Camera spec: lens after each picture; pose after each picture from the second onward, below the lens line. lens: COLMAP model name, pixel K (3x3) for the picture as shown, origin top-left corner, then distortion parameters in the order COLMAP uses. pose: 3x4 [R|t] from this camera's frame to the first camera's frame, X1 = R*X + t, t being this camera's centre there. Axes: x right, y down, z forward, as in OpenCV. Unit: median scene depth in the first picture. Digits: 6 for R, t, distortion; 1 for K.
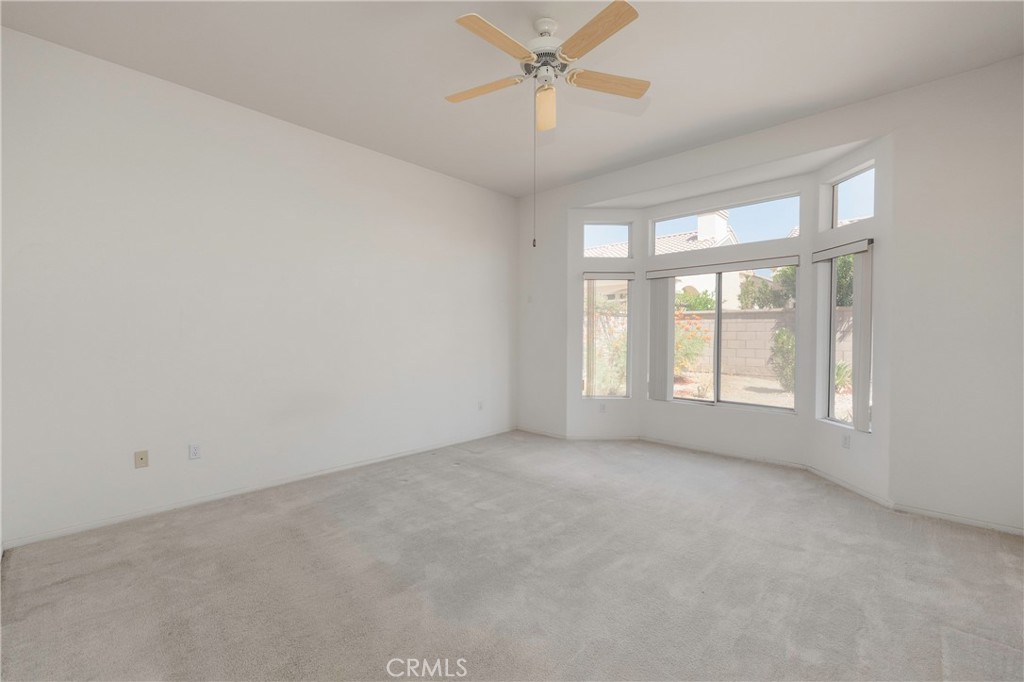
lens RADIAL K [[428.2, 0, 514.0], [0, 428.2, 342.1], [0, 0, 1]] dist [-0.000083, -0.000067]
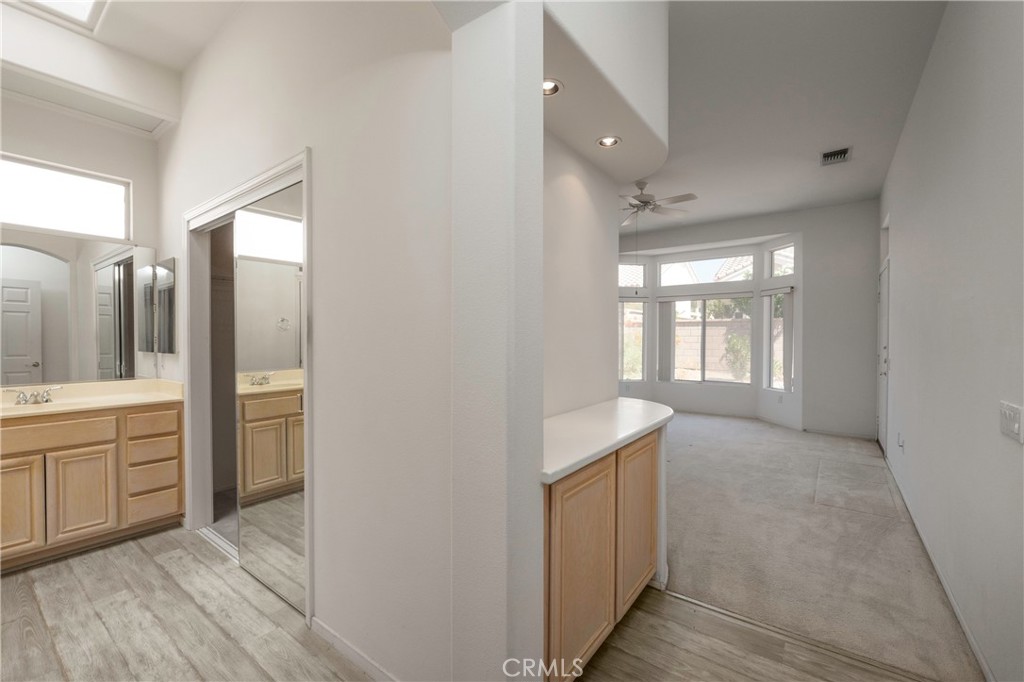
lens RADIAL K [[428.2, 0, 508.7], [0, 428.2, 338.5], [0, 0, 1]] dist [-0.000083, -0.000067]
pose [[0.994151, 0.003618, 0.107939, -0.386572], [-0.002023, 0.999887, -0.014877, 0.006548], [-0.107981, 0.014571, 0.994046, -0.466341]]
